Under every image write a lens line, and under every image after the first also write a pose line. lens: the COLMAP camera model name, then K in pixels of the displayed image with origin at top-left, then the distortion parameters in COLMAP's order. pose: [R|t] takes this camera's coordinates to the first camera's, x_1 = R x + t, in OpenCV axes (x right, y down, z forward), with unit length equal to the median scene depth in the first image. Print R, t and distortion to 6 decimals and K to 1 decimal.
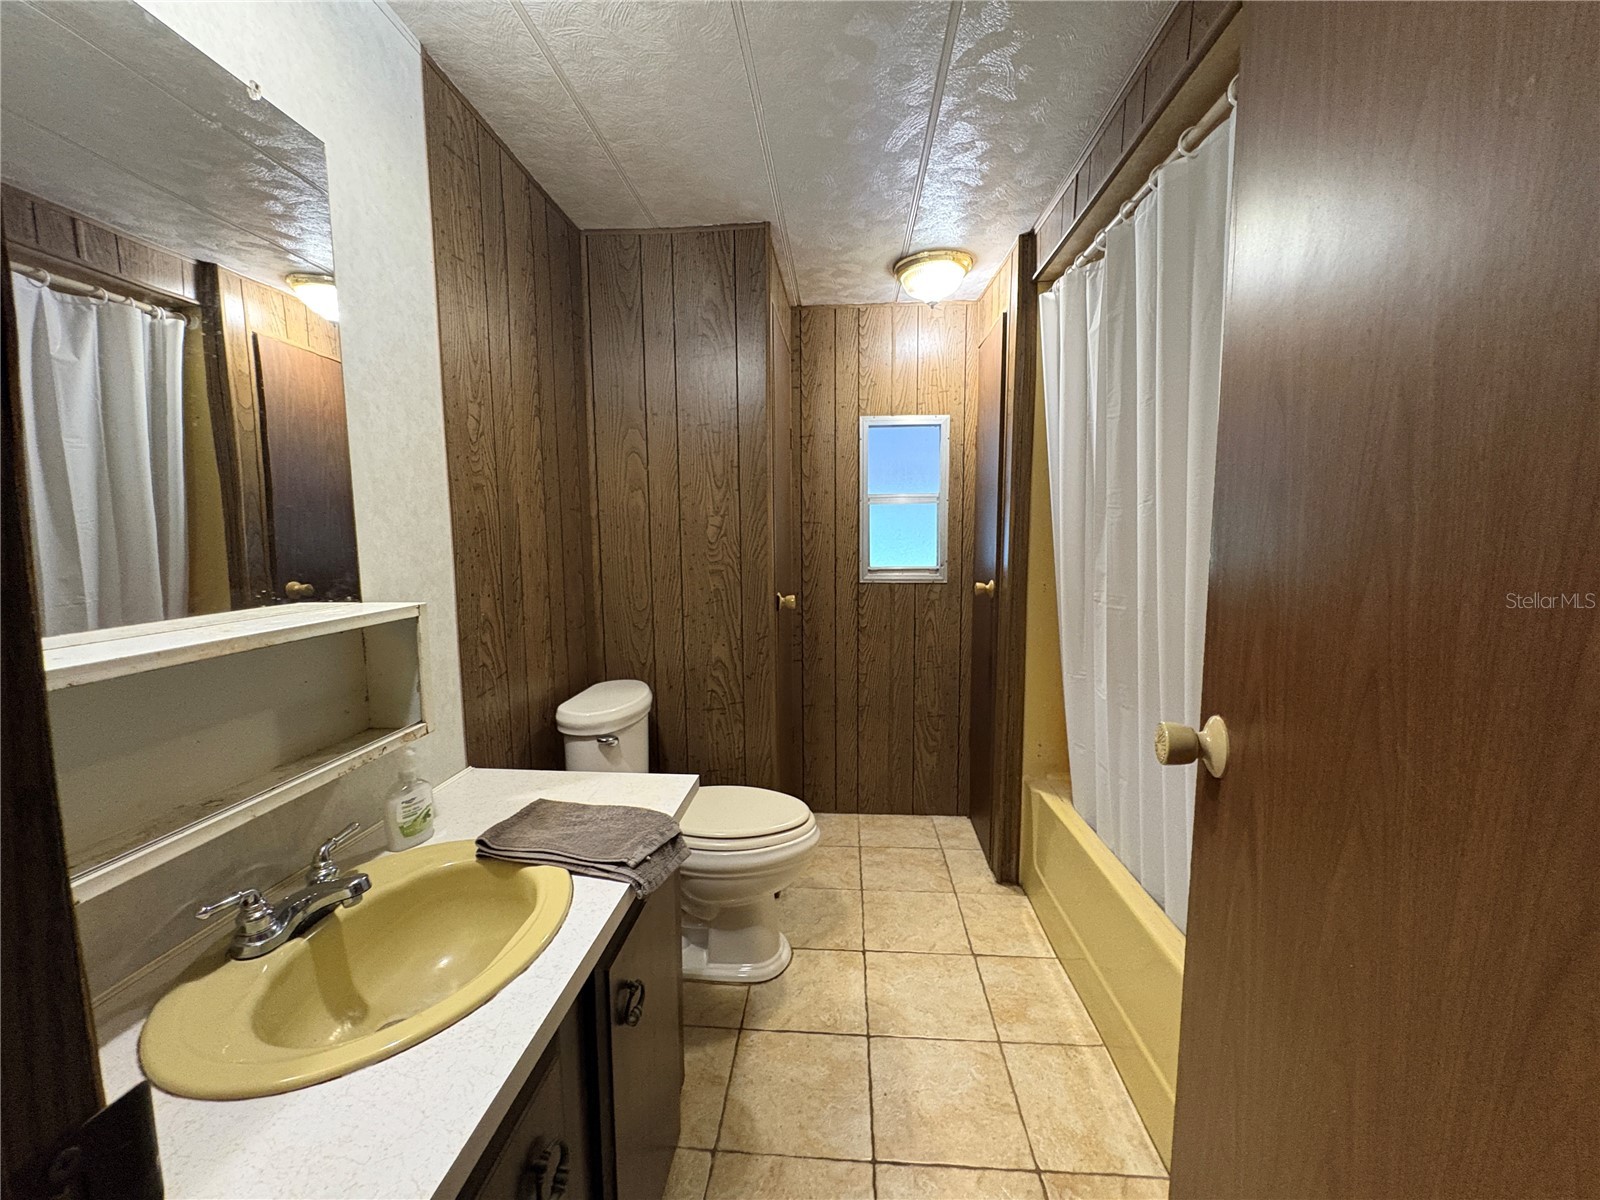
lens RADIAL K [[640.0, 0, 797.2], [0, 640.0, 600.5], [0, 0, 1]] dist [-0.000287, 0.000800]
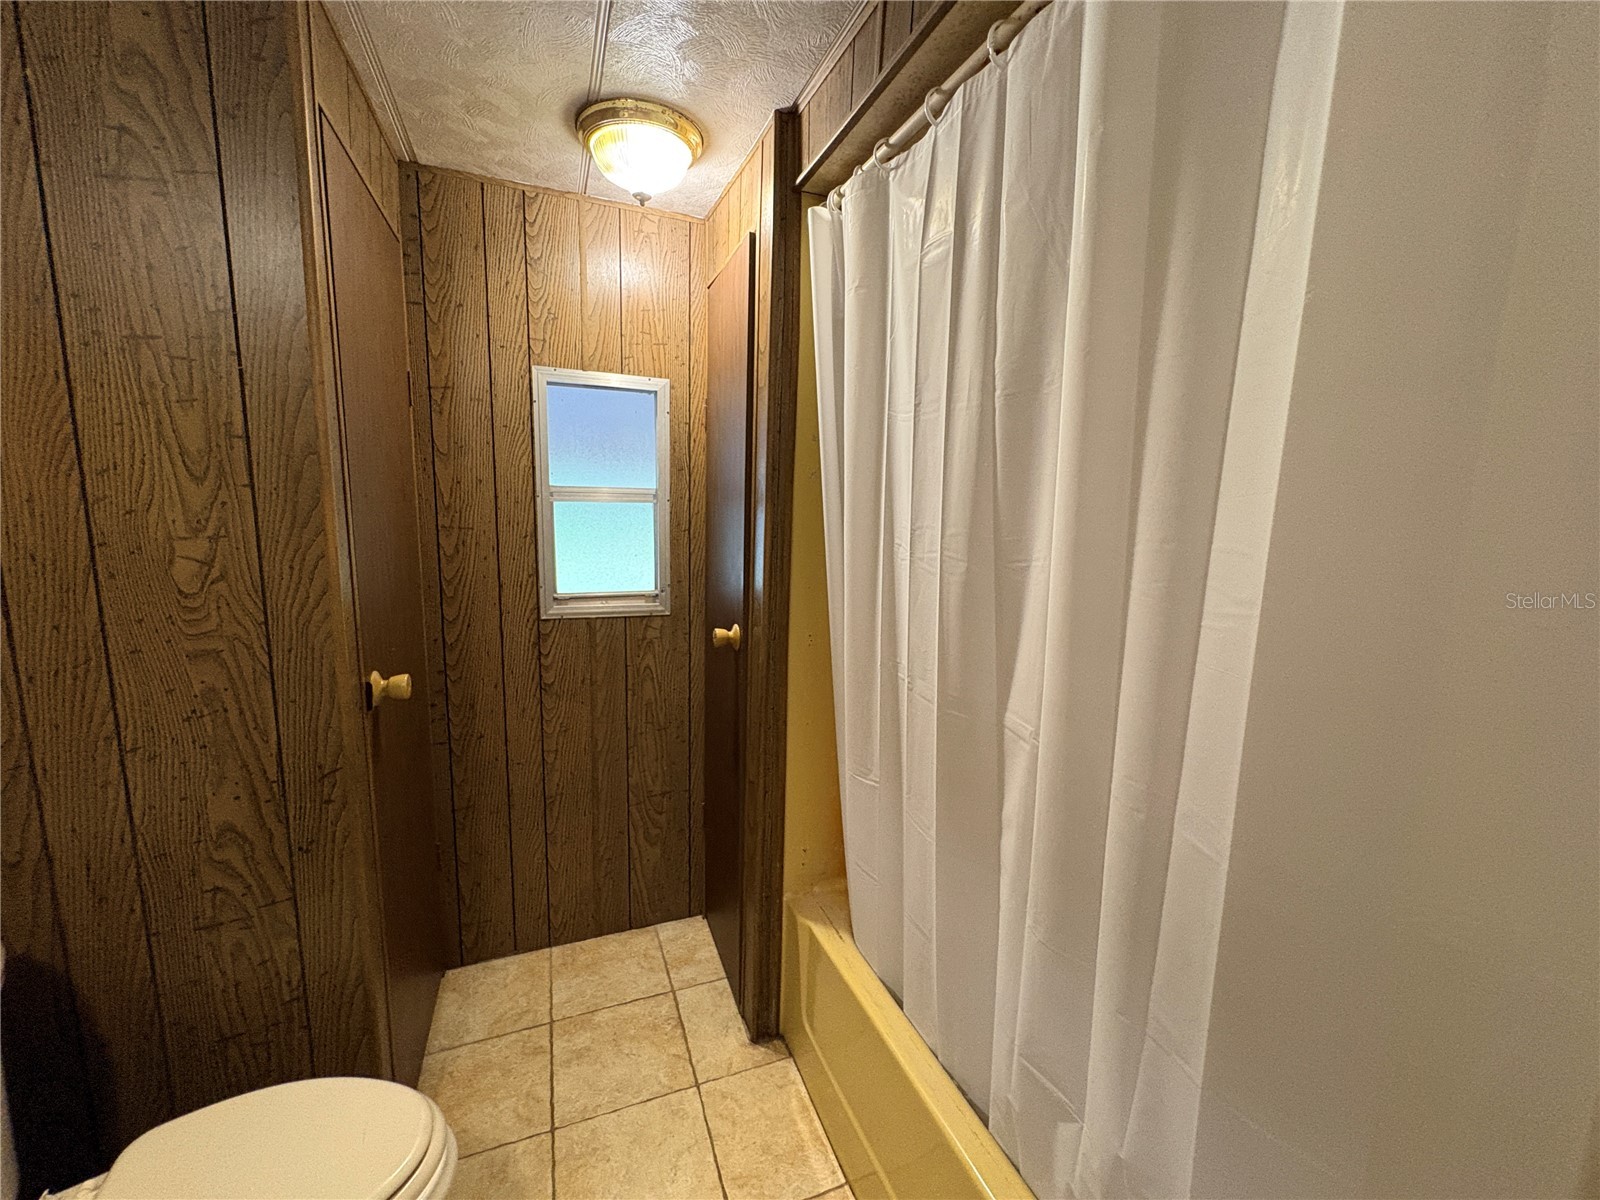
lens RADIAL K [[640.0, 0, 797.2], [0, 640.0, 600.5], [0, 0, 1]] dist [-0.000287, 0.000800]
pose [[0.901351, -0.033585, 0.431785, 0.058619], [0.012003, 0.998543, 0.052612, -0.090730], [-0.432923, -0.042239, 0.900441, 0.325160]]
